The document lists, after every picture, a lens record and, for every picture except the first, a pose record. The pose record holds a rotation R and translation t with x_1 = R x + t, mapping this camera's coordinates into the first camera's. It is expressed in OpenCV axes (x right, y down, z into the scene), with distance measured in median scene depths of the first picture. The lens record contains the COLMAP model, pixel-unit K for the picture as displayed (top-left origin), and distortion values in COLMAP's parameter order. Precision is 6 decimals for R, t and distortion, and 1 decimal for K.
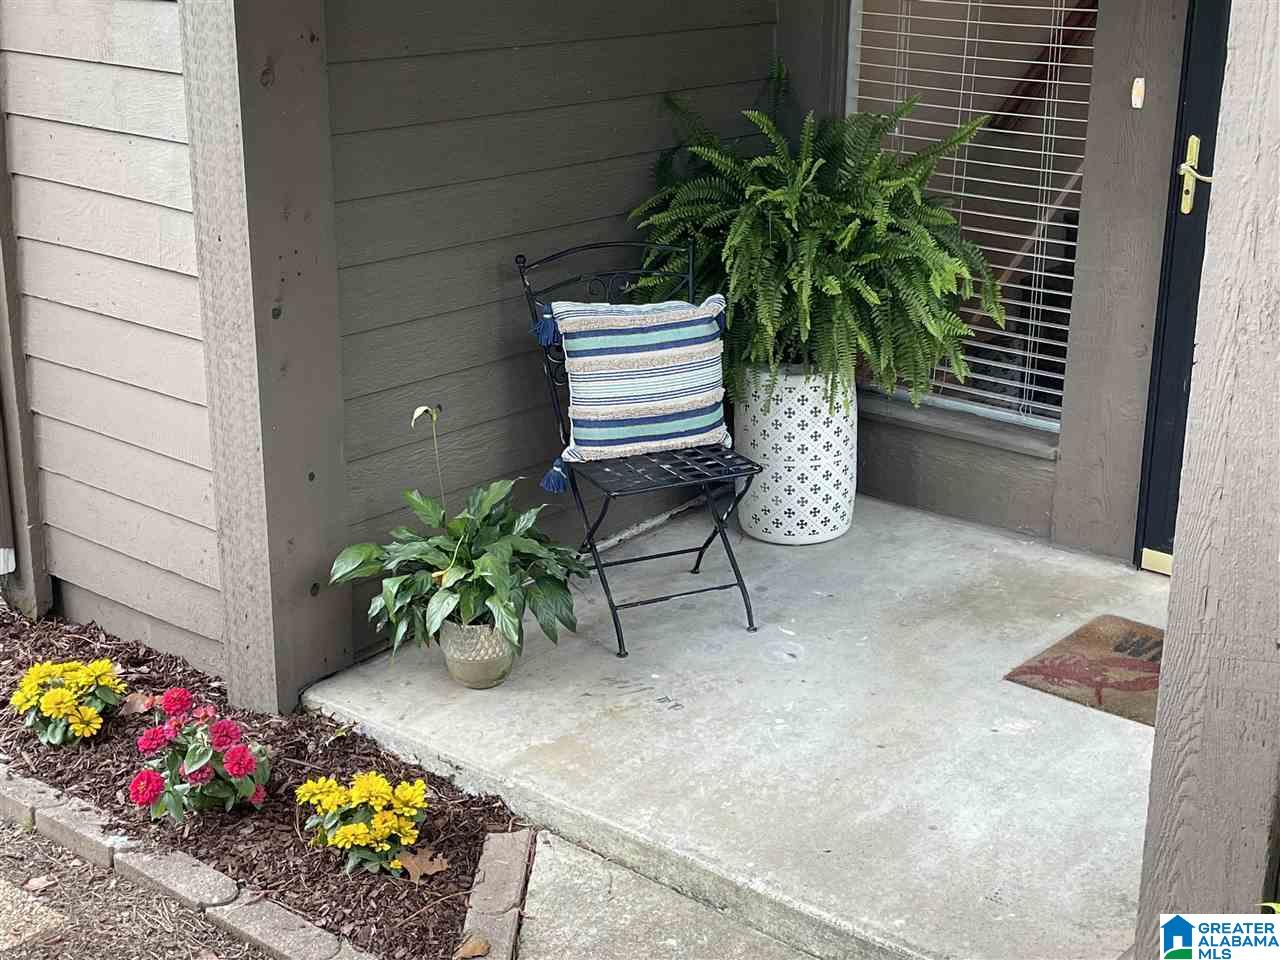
lens RADIAL K [[1983.9, 0, 640.0], [0, 1983.9, 480.0], [0, 0, 1]] dist [0.255011, -1.267666]
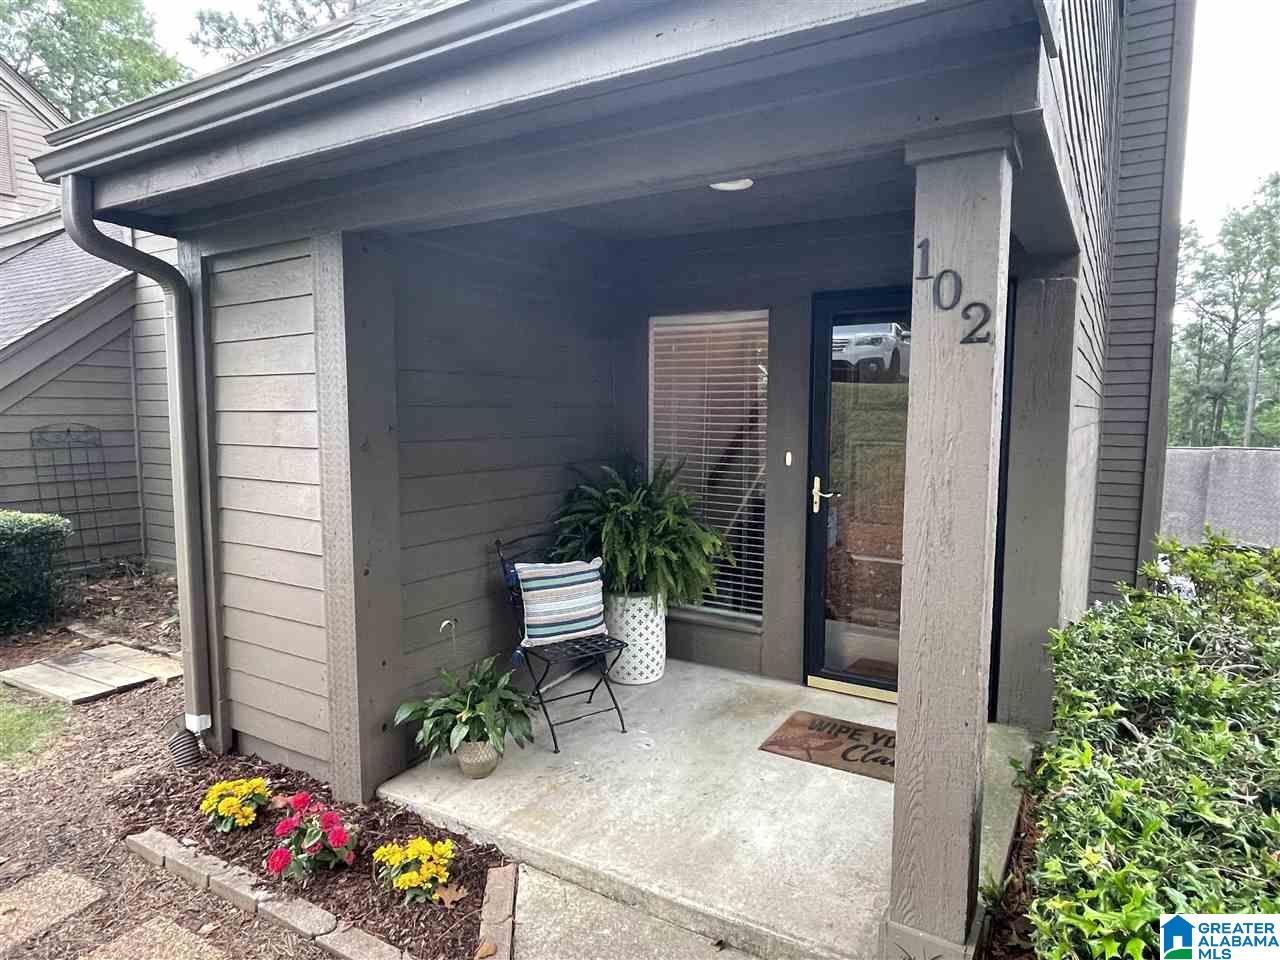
lens RADIAL K [[780.0, 0, 654.0], [0, 780.0, 486.1], [0, 0, 1]] dist [0.036672, -0.060974]
pose [[0.983158, -0.017979, 0.181873, -0.049482], [0.057021, 0.975649, -0.211794, 0.006069], [-0.173636, 0.218597, 0.960242, 0.235996]]
